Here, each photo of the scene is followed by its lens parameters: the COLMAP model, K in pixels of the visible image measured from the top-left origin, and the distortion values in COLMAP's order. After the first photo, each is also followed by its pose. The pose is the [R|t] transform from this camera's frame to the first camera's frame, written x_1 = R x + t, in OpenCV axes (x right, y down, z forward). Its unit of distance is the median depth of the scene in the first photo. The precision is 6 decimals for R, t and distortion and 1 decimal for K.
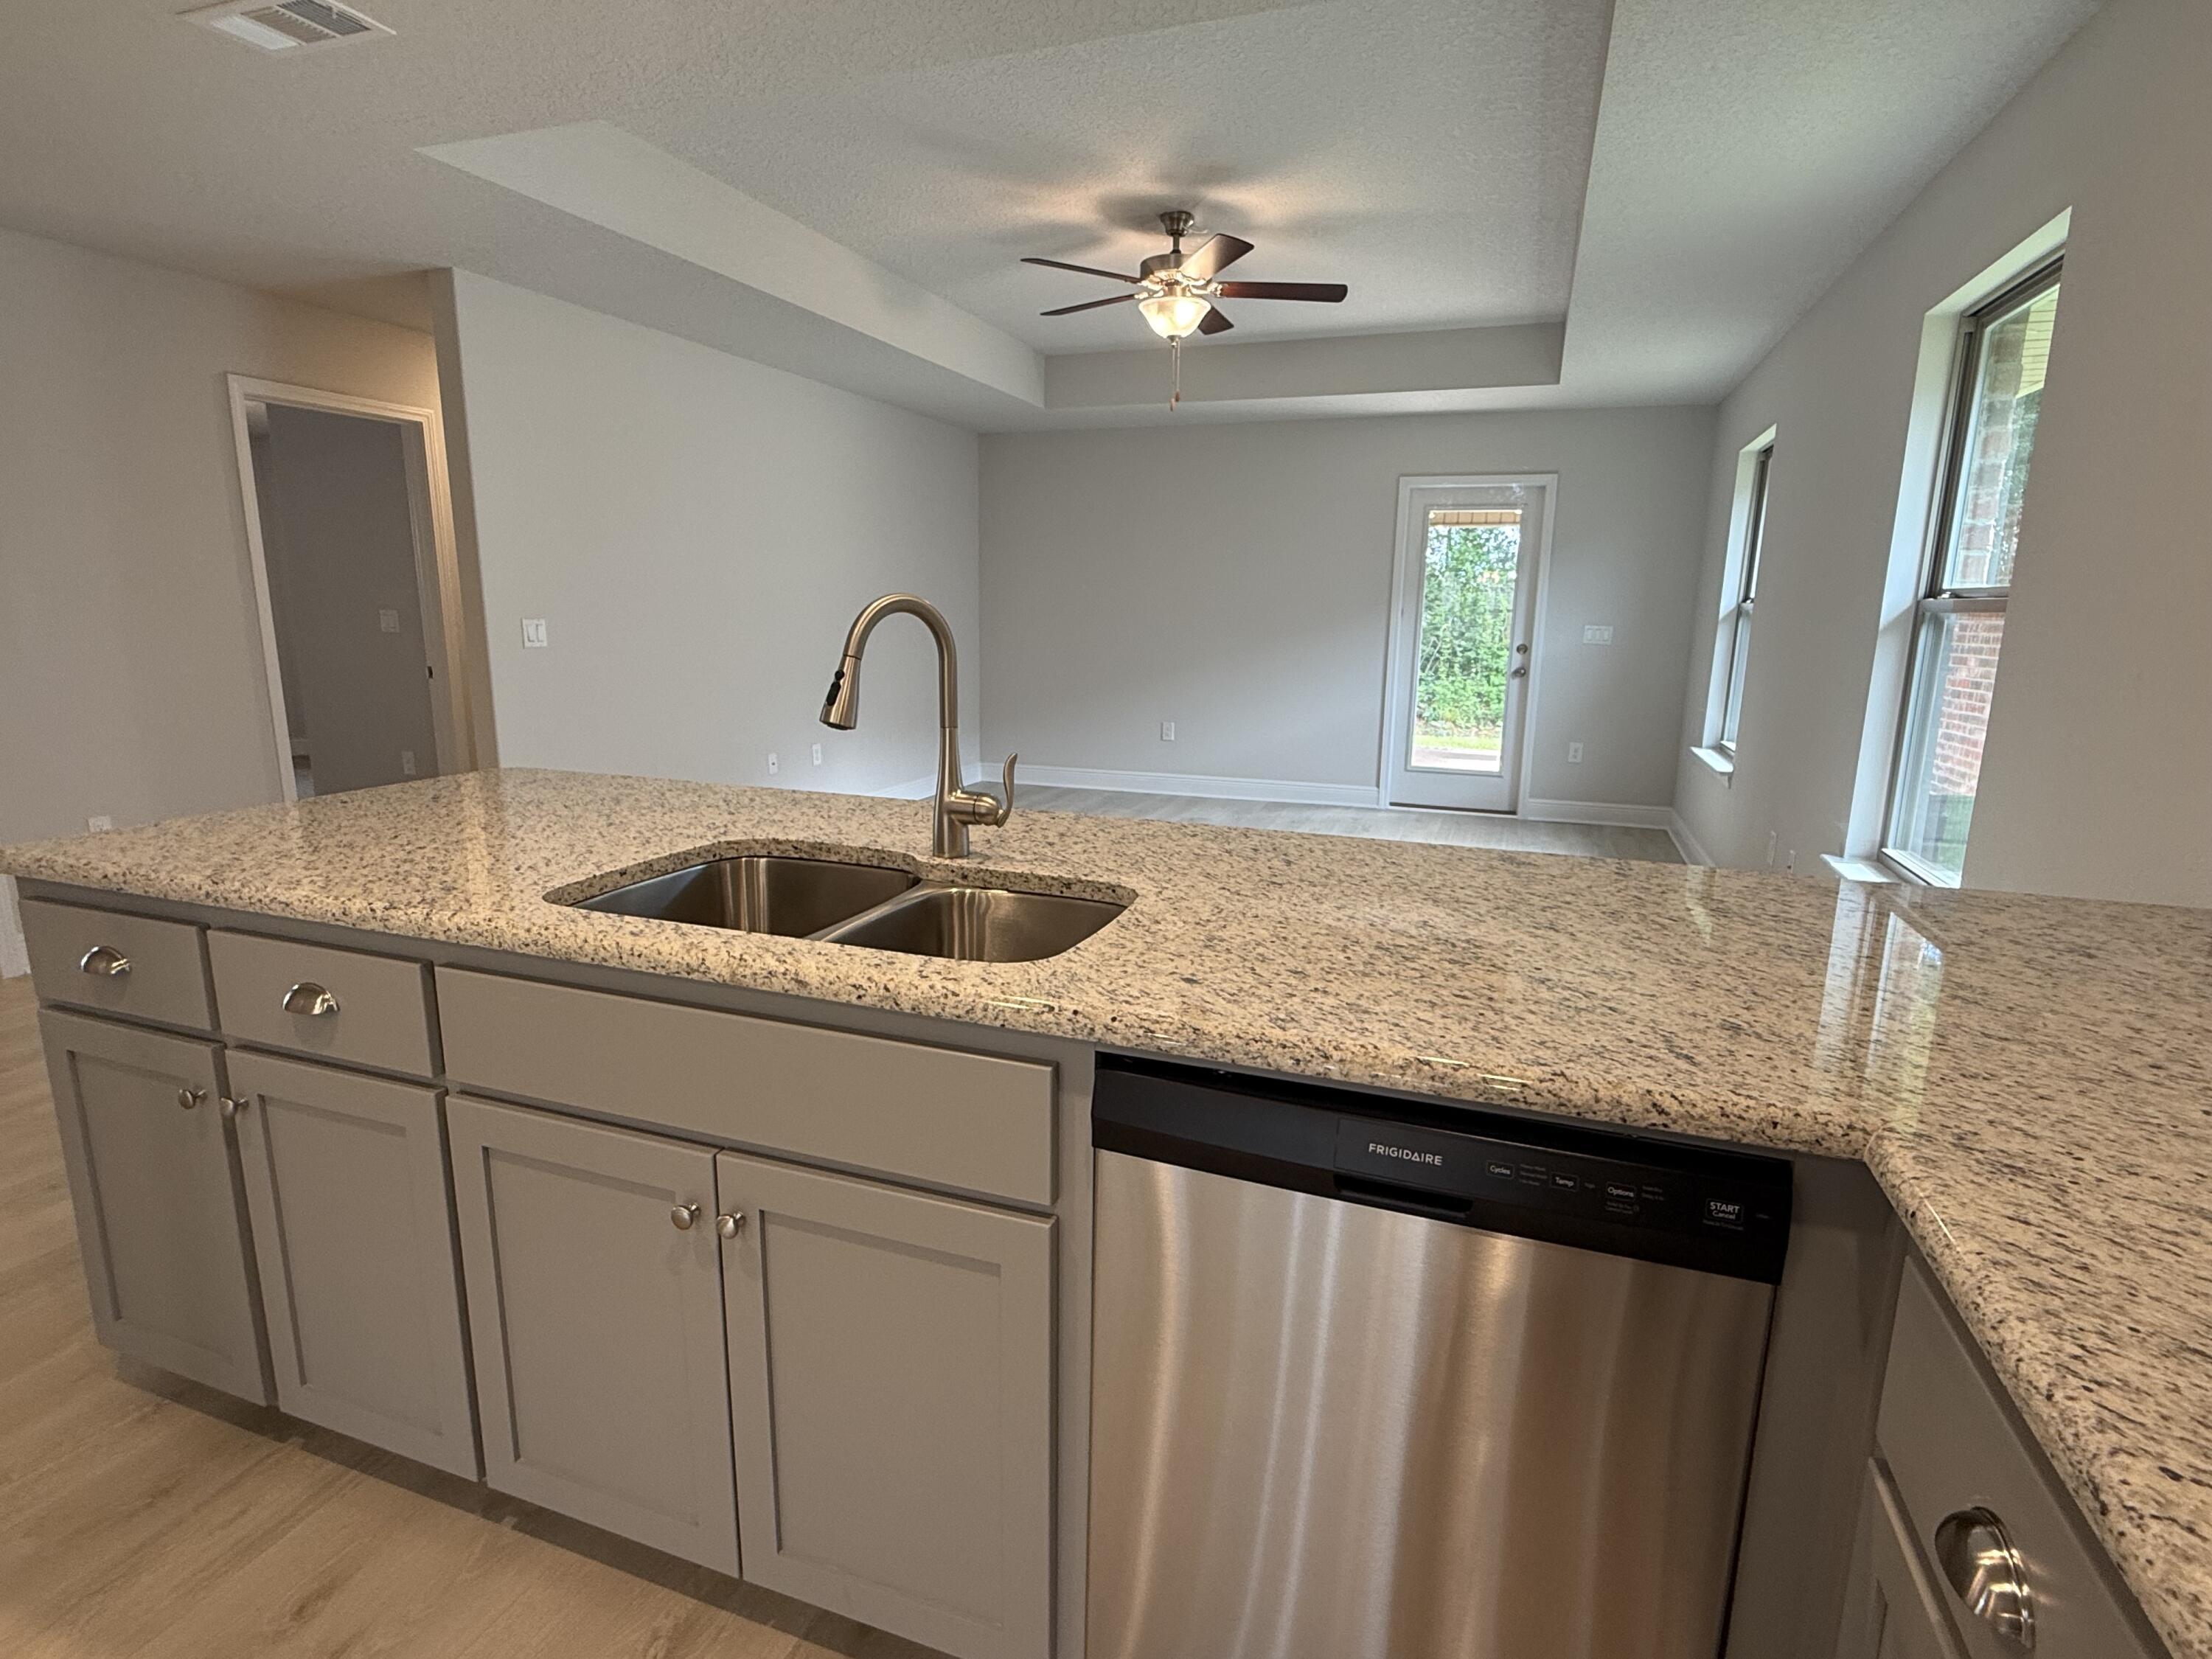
lens RADIAL K [[1118.5, 0, 1121.0], [0, 1118.5, 832.3], [0, 0, 1]] dist [-0.001046, -0.001789]
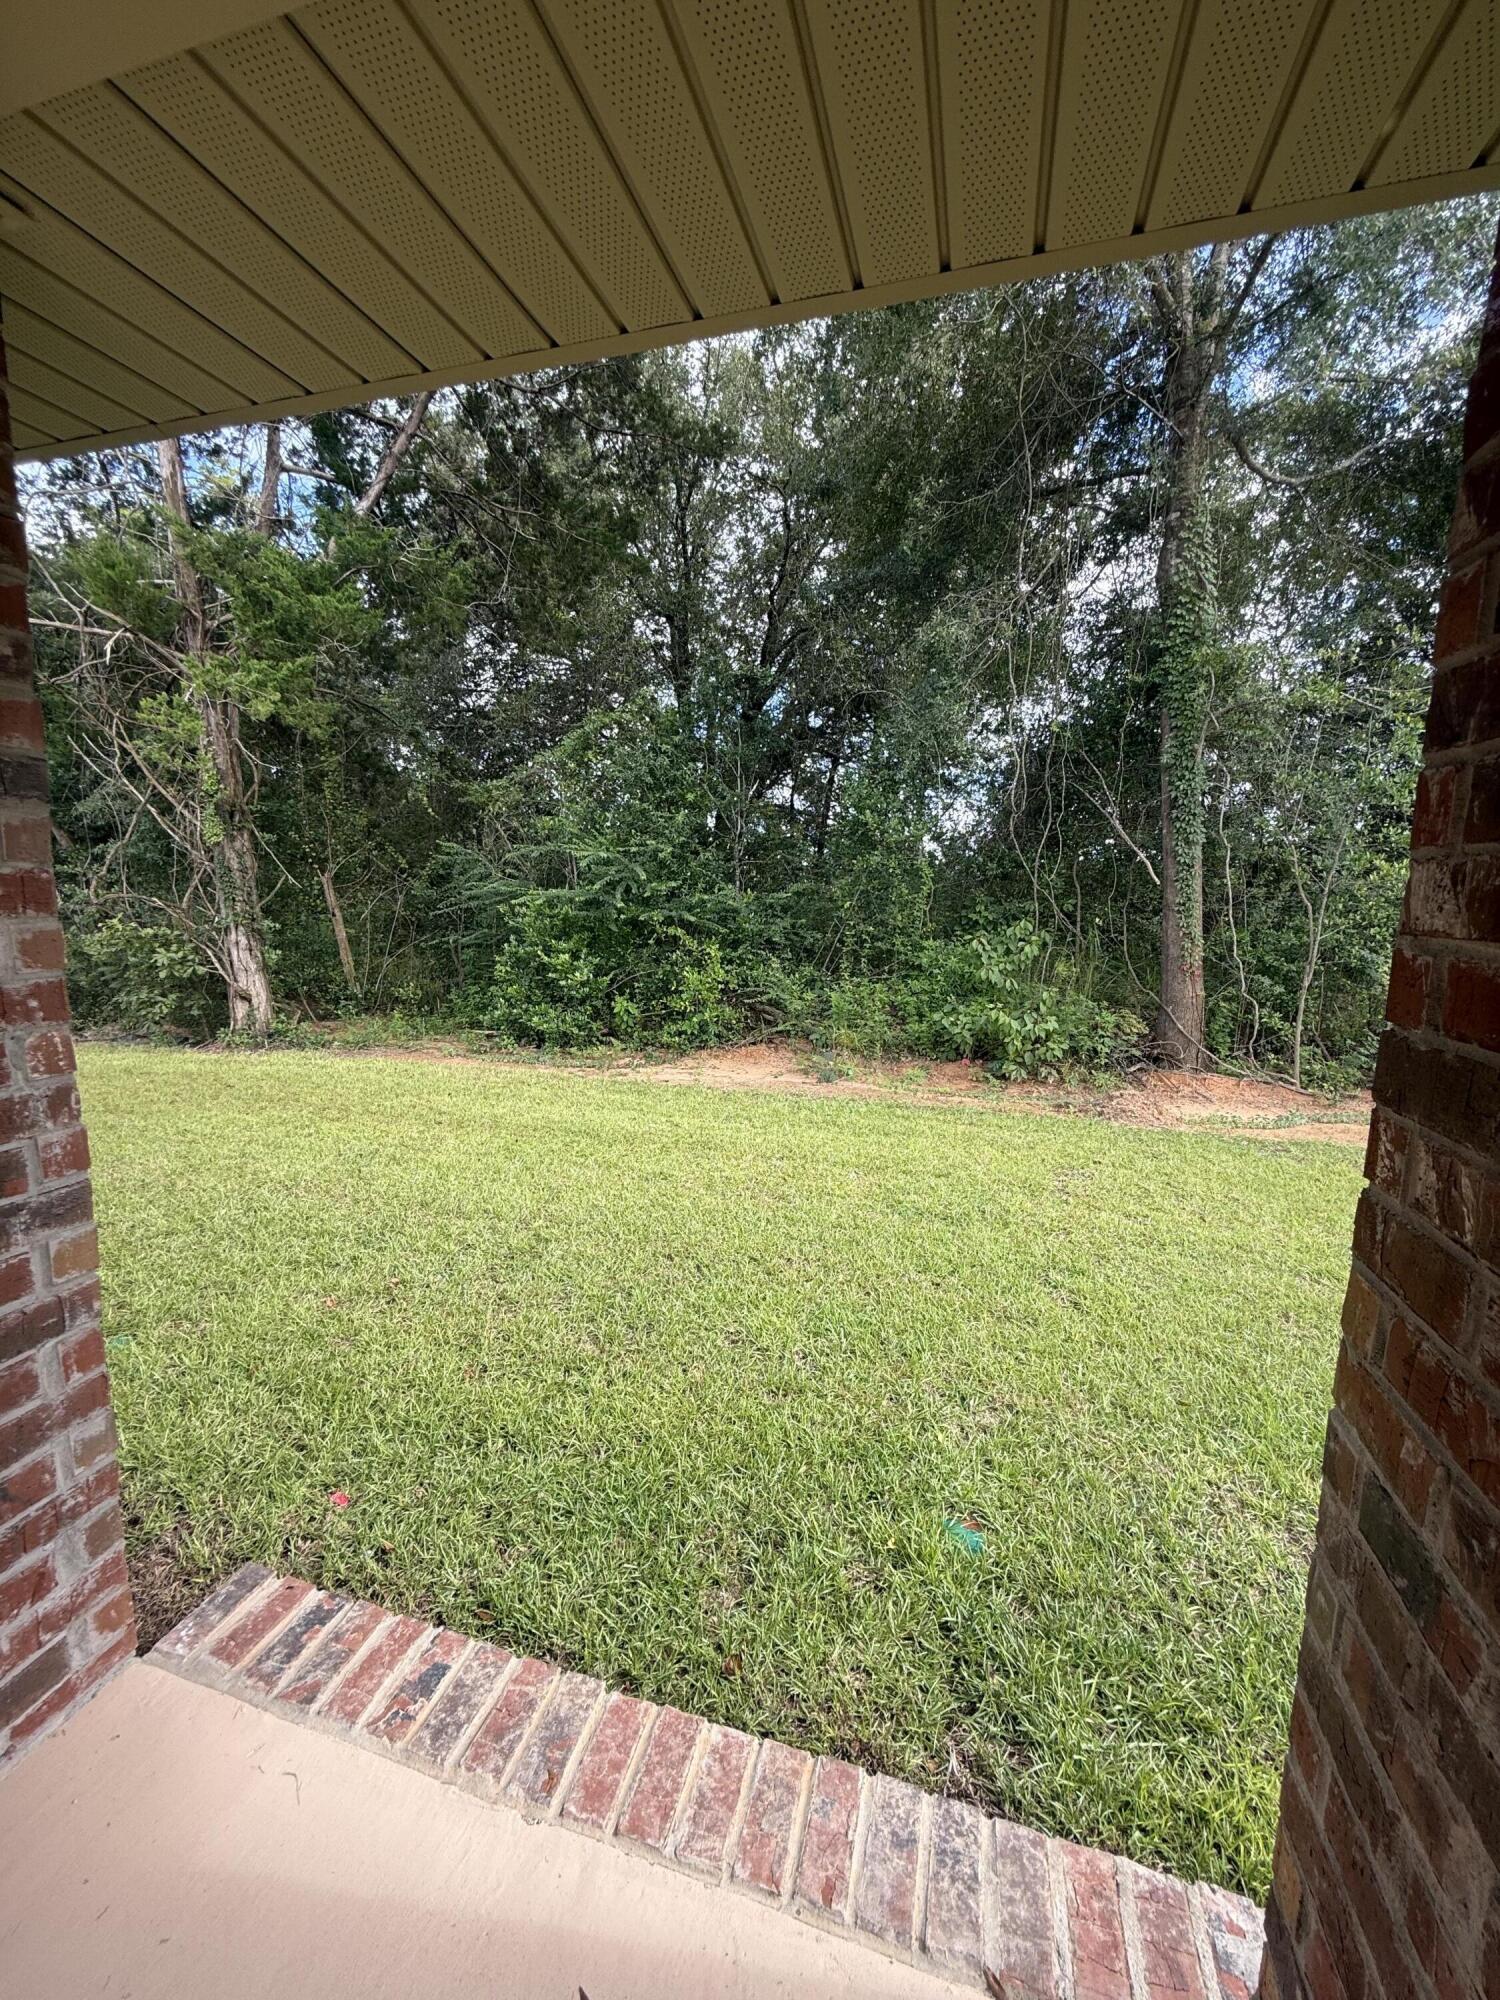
lens RADIAL K [[799.7, 0, 746.0], [0, 799.7, 992.1], [0, 0, 1]] dist [0.000482, 0.000184]
pose [[0.998885, -0.000655, 0.047207, 0.555807], [0.003718, 0.997890, -0.064823, -0.266809], [-0.047065, 0.064927, 0.996780, 1.388381]]
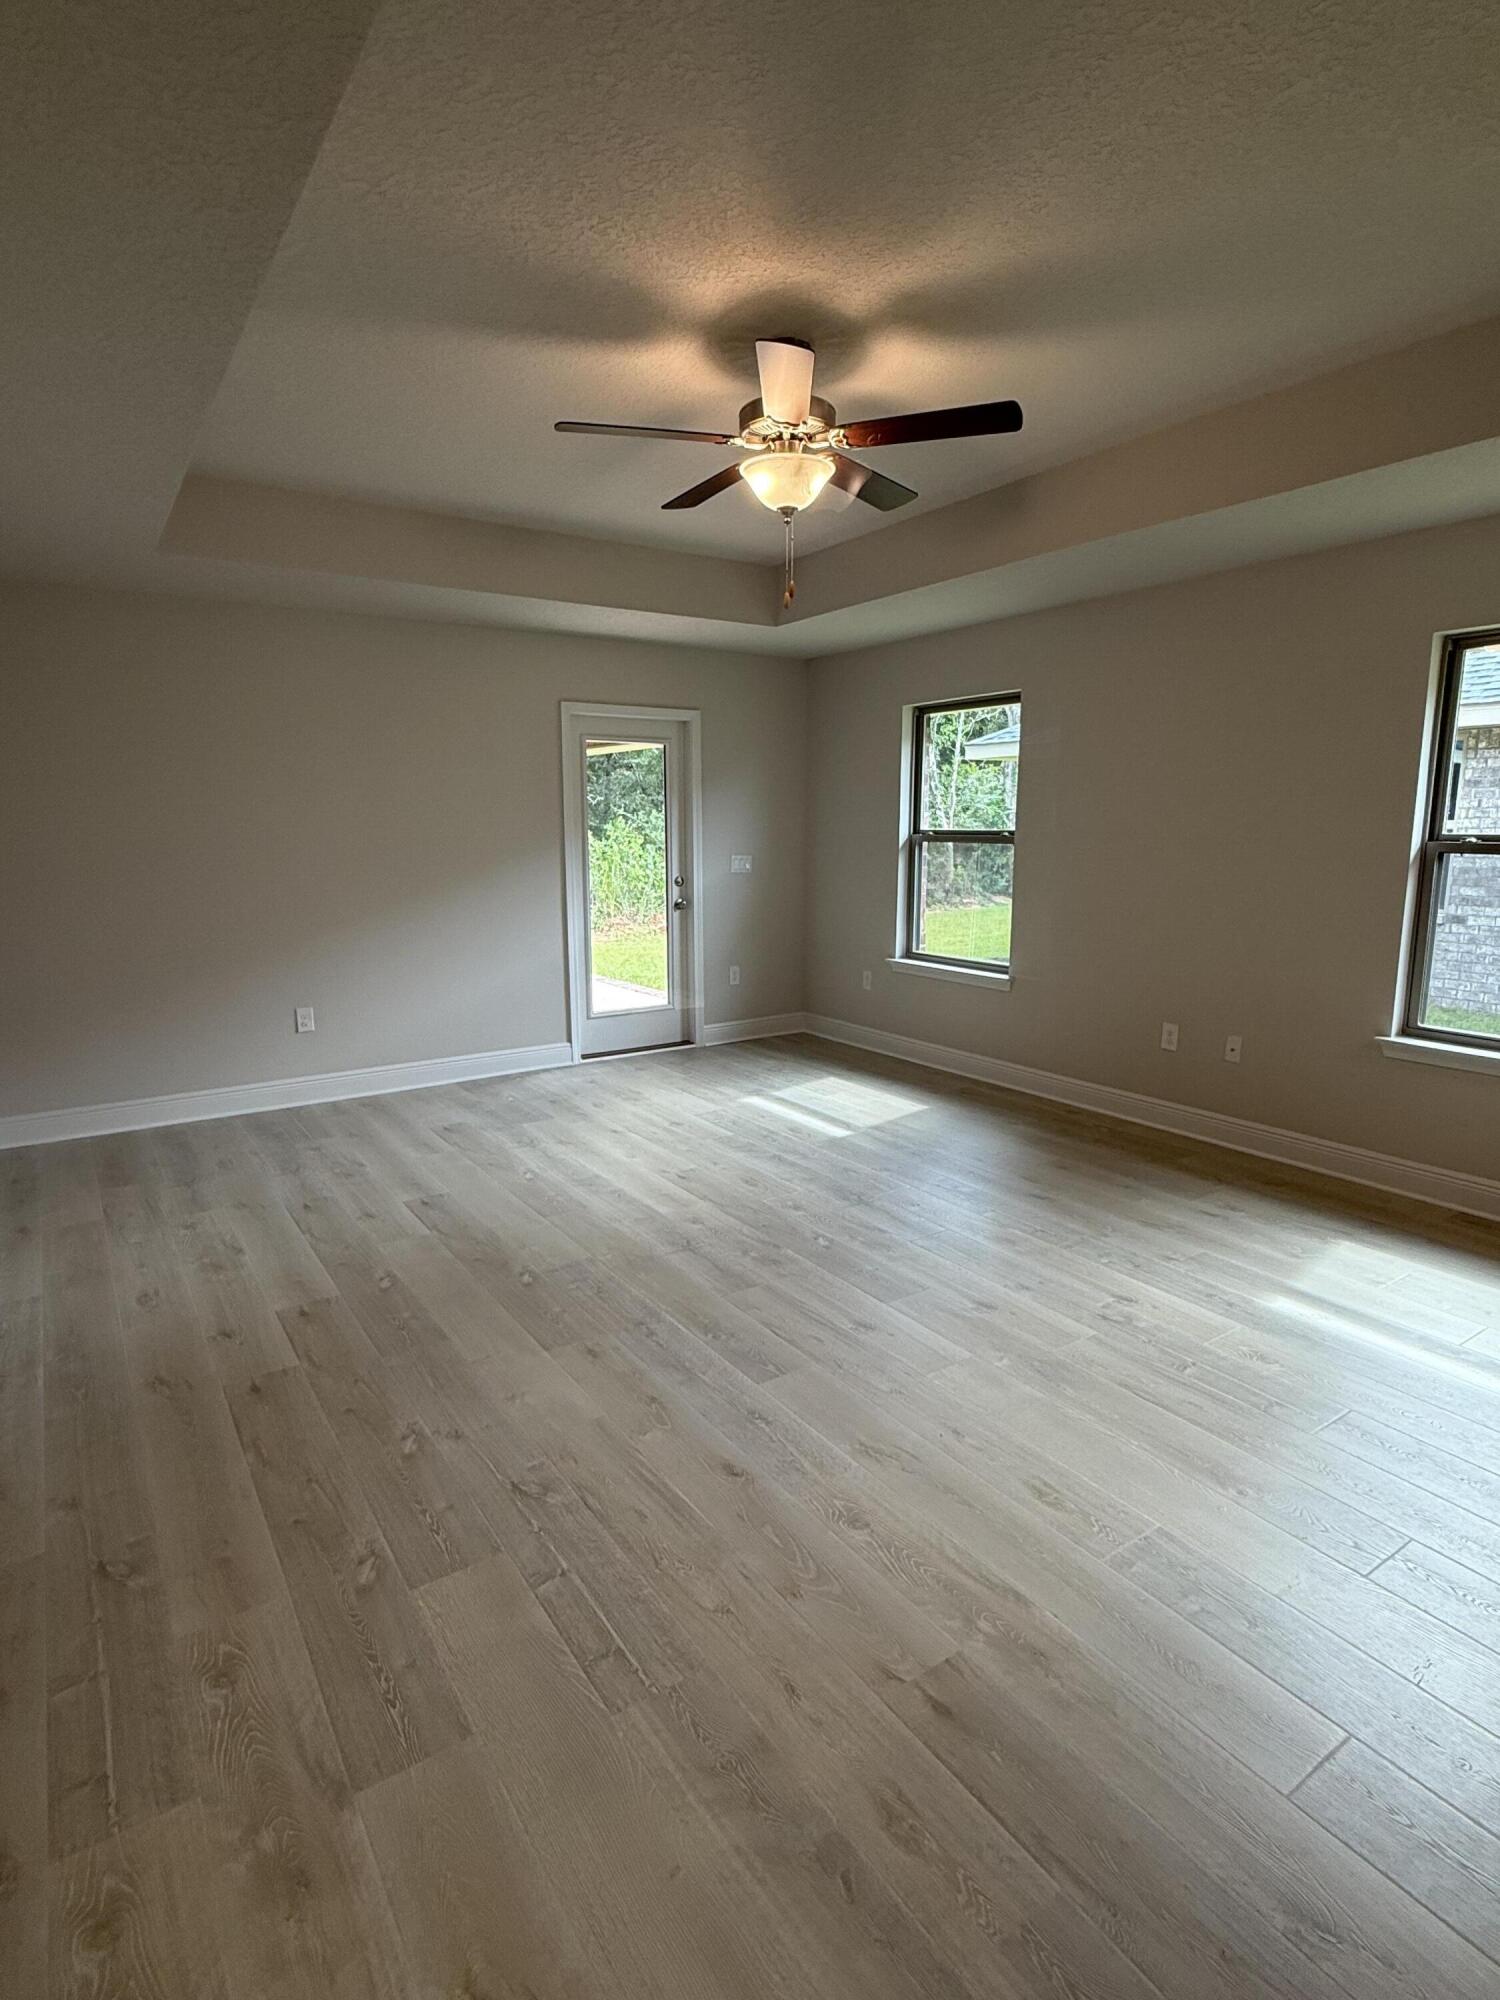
lens RADIAL K [[1031.9, 0, 754.6], [0, 1031.9, 1008.1], [0, 0, 1]] dist [-0.001630, 0.000369]
pose [[0.591165, -0.158876, 0.790748, -0.337160], [0.172459, 0.982632, 0.068499, -0.098476], [-0.787897, 0.095877, 0.608298, 0.371097]]
